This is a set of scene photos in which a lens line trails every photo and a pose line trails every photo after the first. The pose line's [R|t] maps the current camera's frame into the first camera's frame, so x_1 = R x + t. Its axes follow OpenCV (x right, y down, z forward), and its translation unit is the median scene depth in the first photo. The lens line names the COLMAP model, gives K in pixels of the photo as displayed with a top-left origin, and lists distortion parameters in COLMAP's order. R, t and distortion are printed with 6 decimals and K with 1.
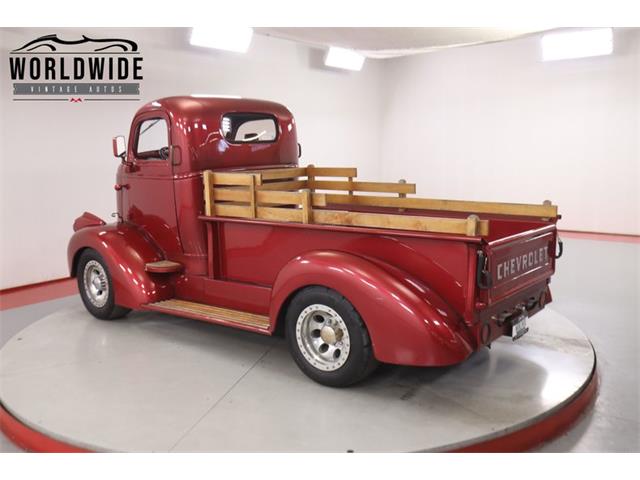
lens RADIAL K [[653.7, 0, 320.0], [0, 653.7, 240.0], [0, 0, 1]] dist [0.005303, 0.003623]
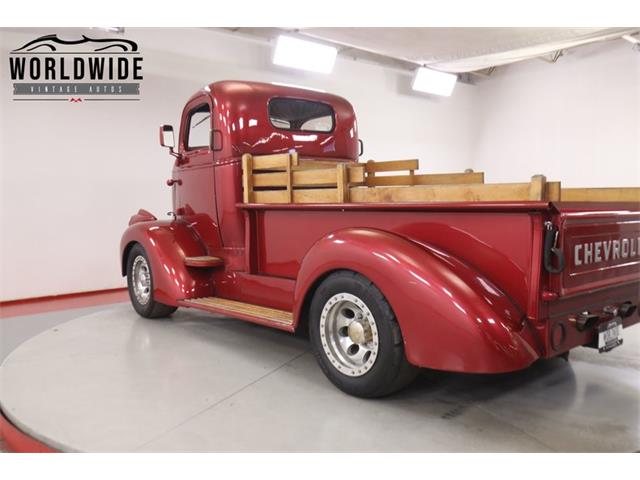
lens RADIAL K [[592.0, 0, 320.0], [0, 592.0, 240.0], [0, 0, 1]] dist [0.007908, 0.000015]
pose [[0.982748, 0.019497, -0.183918, 0.097548], [-0.033472, 0.996756, -0.073186, 0.082707], [0.181894, 0.078080, 0.980213, 0.248895]]
